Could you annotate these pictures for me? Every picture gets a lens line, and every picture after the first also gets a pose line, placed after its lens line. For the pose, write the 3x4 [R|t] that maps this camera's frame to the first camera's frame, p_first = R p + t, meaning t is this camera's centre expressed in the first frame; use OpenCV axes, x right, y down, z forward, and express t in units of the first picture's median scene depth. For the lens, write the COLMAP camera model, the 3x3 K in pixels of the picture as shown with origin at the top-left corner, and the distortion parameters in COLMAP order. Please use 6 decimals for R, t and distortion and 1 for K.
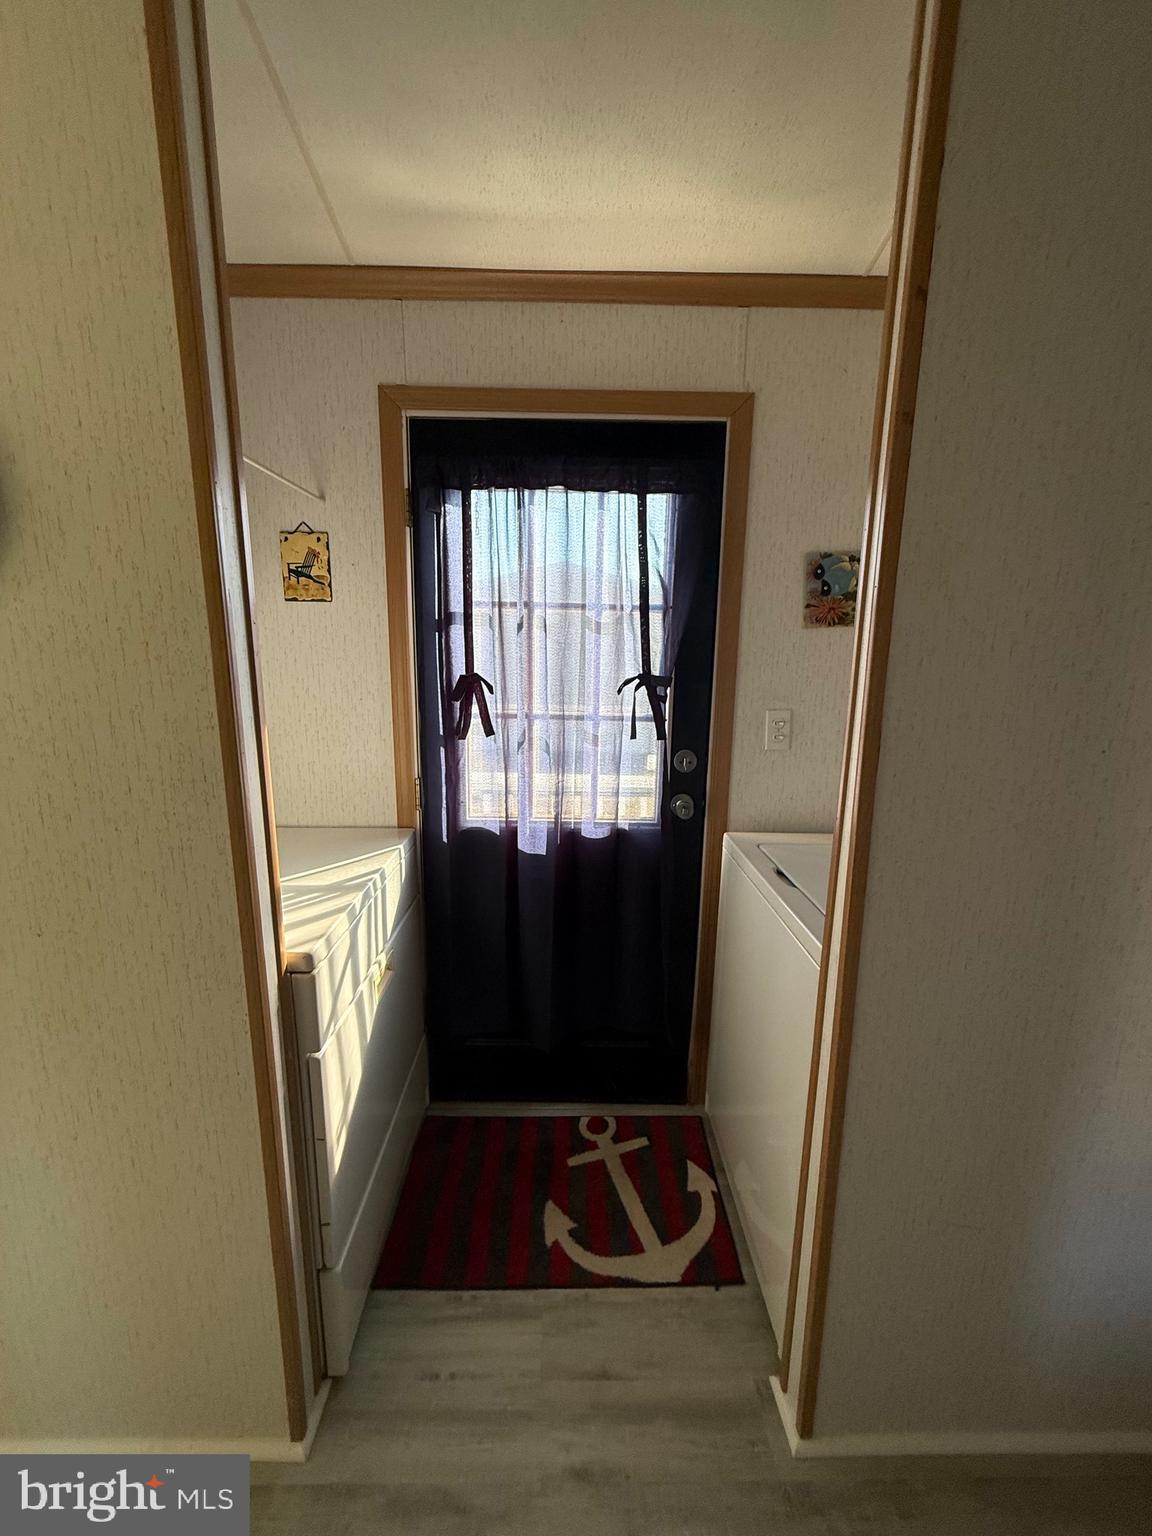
lens RADIAL K [[613.2, 0, 580.1], [0, 613.2, 765.4], [0, 0, 1]] dist [0.004130, 0.000388]
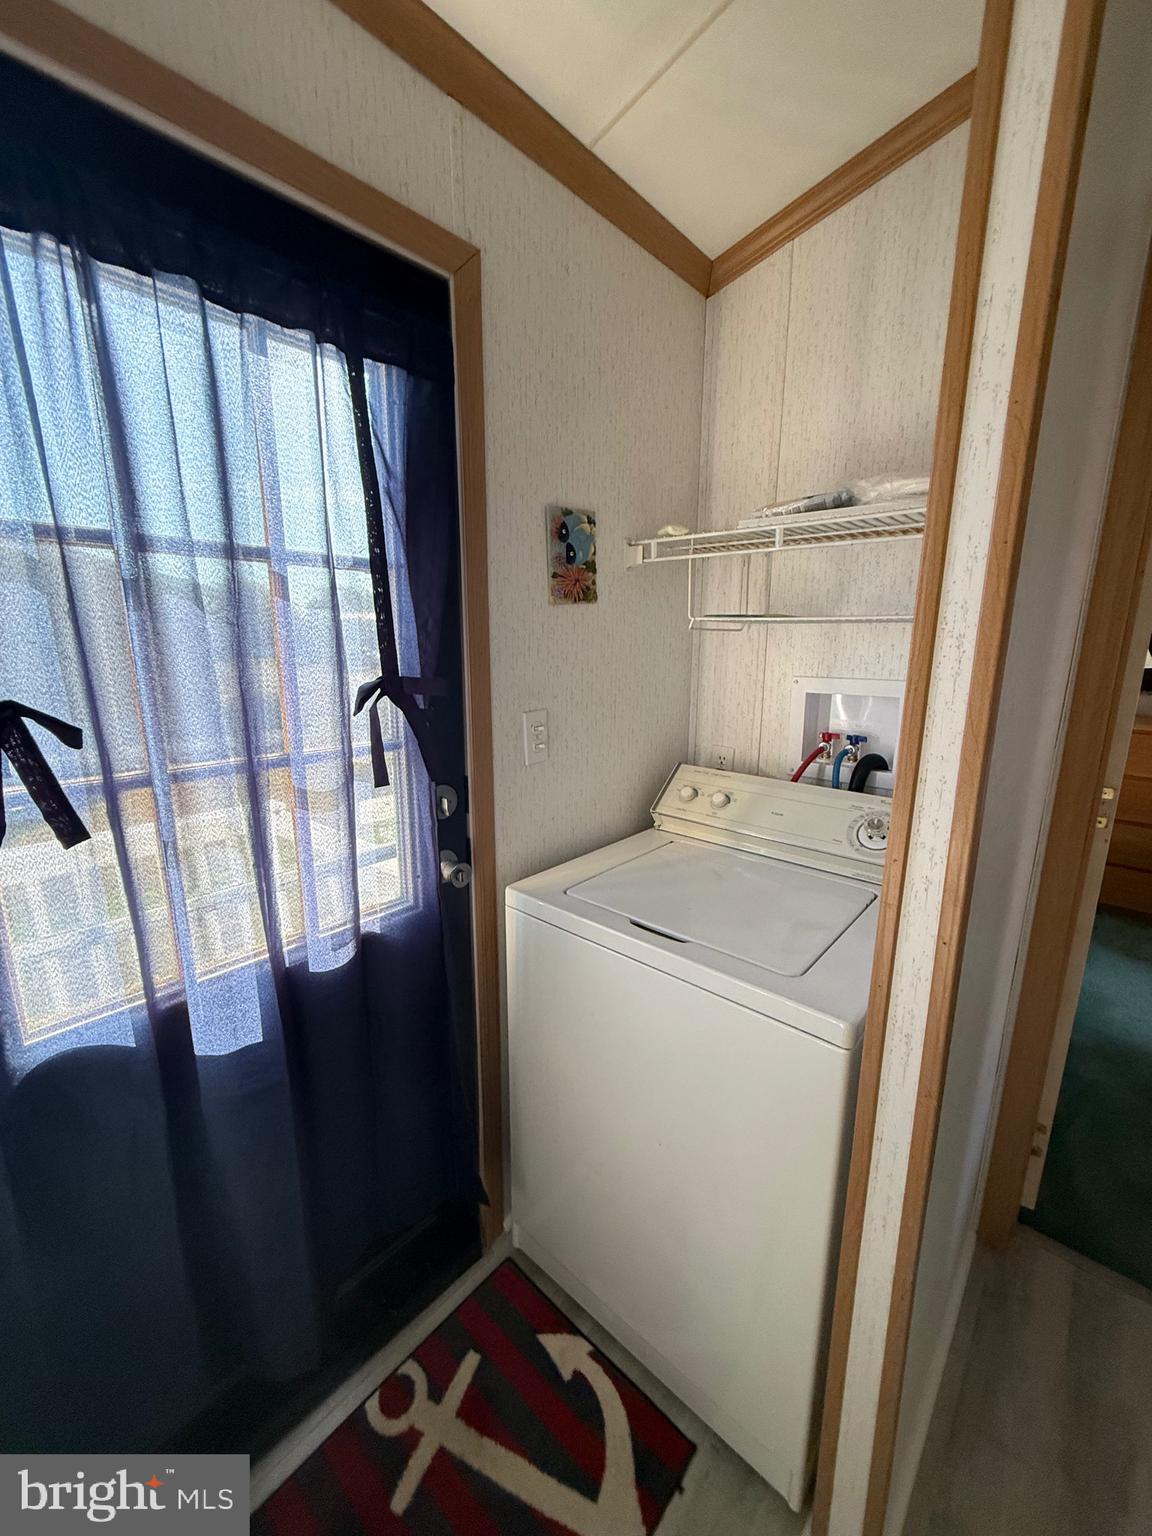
lens RADIAL K [[613.2, 0, 571.3], [0, 613.2, 769.6], [0, 0, 1]] dist [0.004130, 0.000388]
pose [[0.678014, -0.173208, 0.714350, -0.214184], [0.155118, 0.983670, 0.091281, -0.084293], [-0.718495, 0.048919, 0.693809, 0.452483]]
